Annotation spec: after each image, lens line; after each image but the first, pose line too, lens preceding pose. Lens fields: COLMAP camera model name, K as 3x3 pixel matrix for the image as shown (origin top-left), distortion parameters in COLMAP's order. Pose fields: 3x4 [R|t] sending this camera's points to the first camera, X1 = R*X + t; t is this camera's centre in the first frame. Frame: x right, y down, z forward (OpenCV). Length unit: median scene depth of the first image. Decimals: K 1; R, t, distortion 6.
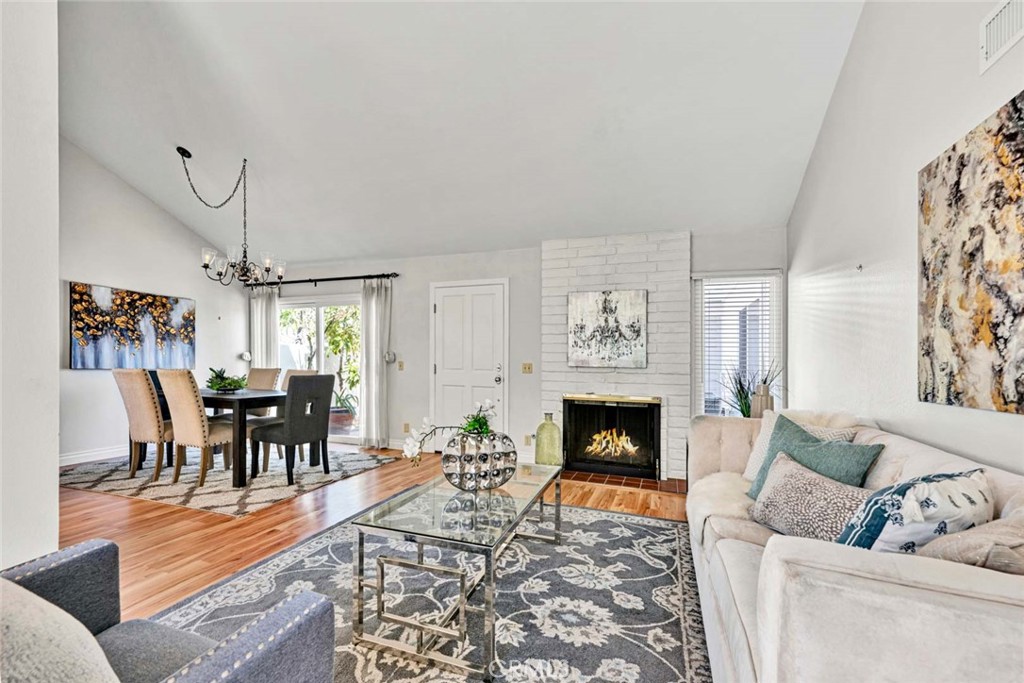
lens RADIAL K [[412.3, 0, 517.2], [0, 412.3, 369.0], [0, 0, 1]] dist [-0.004454, -0.000198]
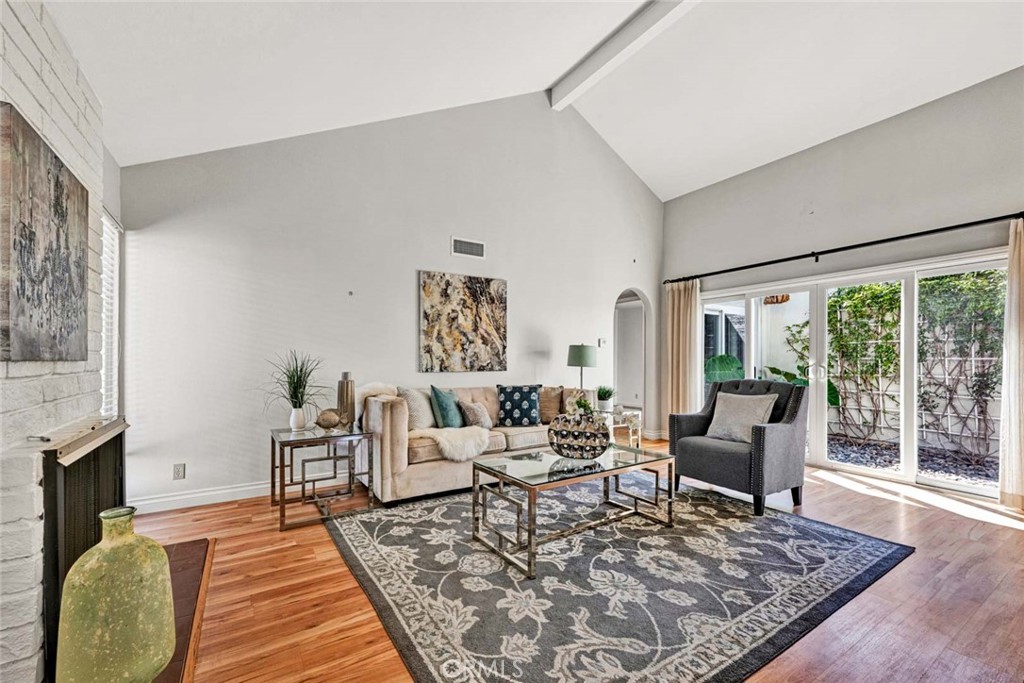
lens RADIAL K [[412.3, 0, 511.2], [0, 412.3, 360.4], [0, 0, 1]] dist [-0.004454, -0.000198]
pose [[-0.796346, -0.018196, 0.604568, -0.870640], [-0.015140, 0.999834, 0.010150, -0.019341], [-0.604652, -0.001070, -0.796489, 2.705169]]
